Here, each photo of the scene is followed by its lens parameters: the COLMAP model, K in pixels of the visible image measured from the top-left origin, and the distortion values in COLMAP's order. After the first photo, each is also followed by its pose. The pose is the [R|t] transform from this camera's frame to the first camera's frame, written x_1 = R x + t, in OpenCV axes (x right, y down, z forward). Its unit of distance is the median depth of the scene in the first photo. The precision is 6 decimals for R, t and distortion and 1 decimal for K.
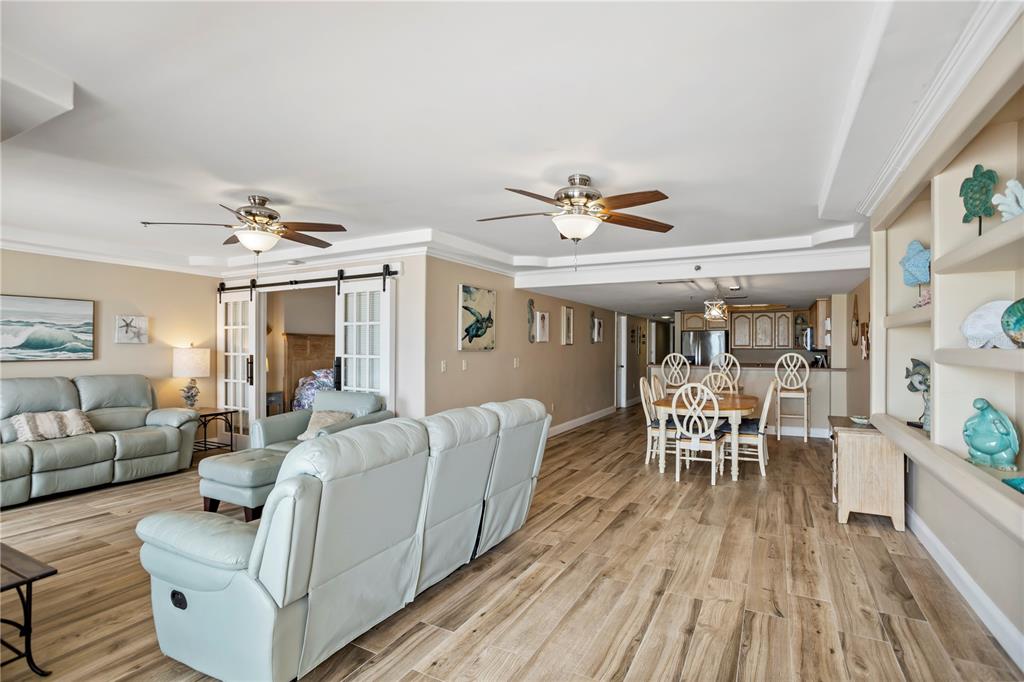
lens RADIAL K [[498.8, 0, 514.6], [0, 498.8, 348.1], [0, 0, 1]] dist [-0.042417, 0.023102]
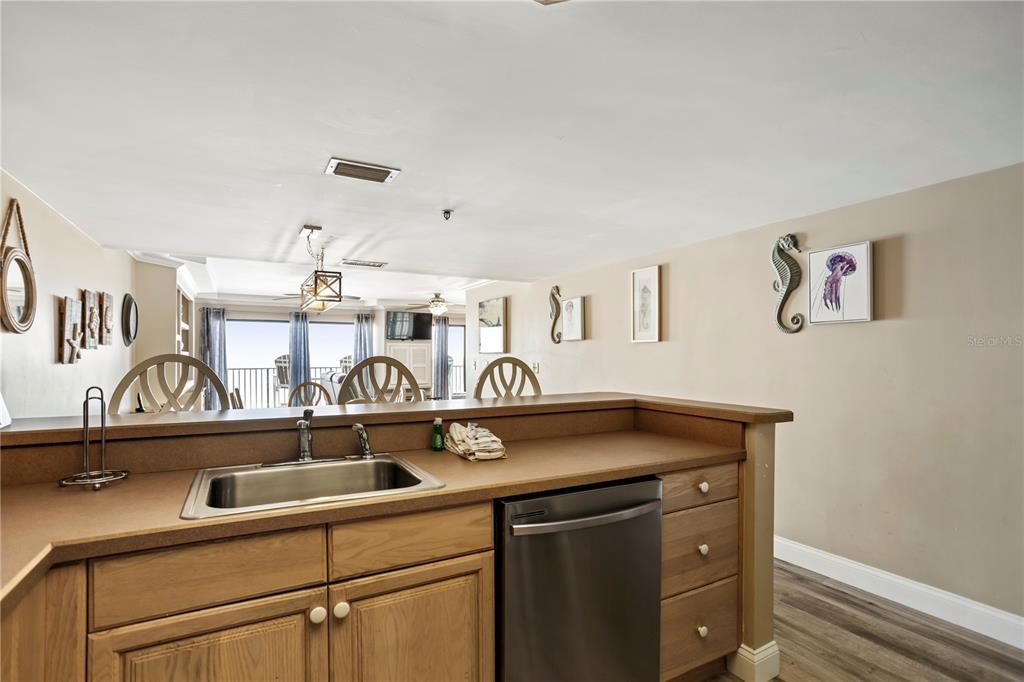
lens RADIAL K [[498.8, 0, 503.6], [0, 498.8, 354.7], [0, 0, 1]] dist [-0.042417, 0.023102]
pose [[-0.553491, -0.005903, -0.832834, 0.923271], [-0.002141, 0.999982, -0.005665, 0.014831], [0.832852, -0.001353, -0.553494, 1.746634]]
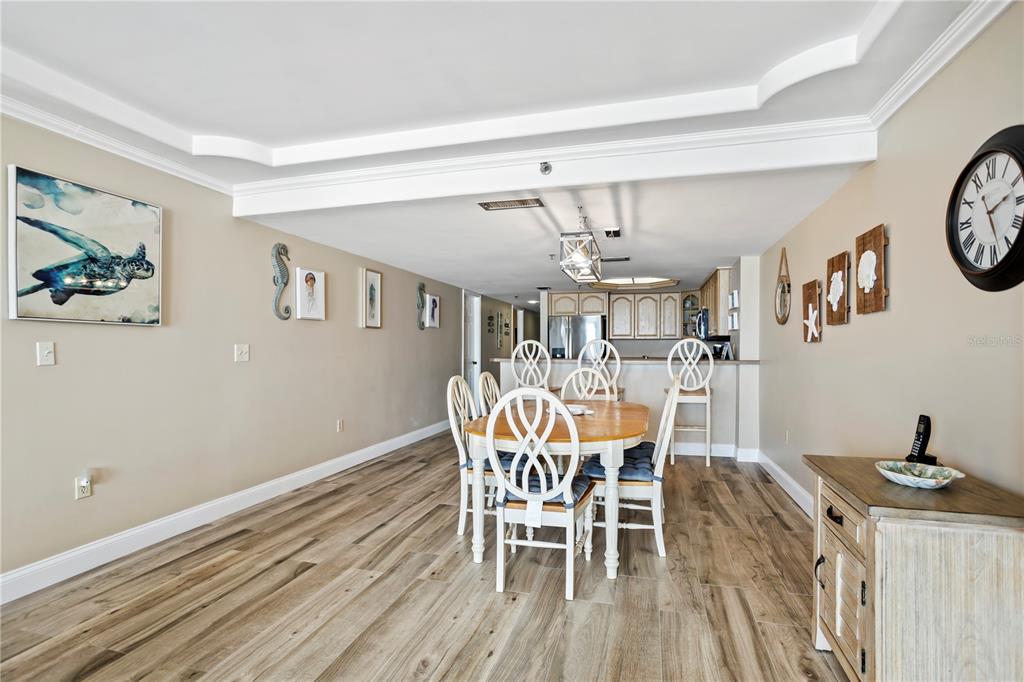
lens RADIAL K [[498.8, 0, 515.2], [0, 498.8, 351.6], [0, 0, 1]] dist [-0.042417, 0.023102]
pose [[0.975407, -0.003160, 0.220391, 0.219099], [0.001780, 0.999978, 0.006461, 0.030408], [-0.220406, -0.005910, 0.975390, 0.485948]]
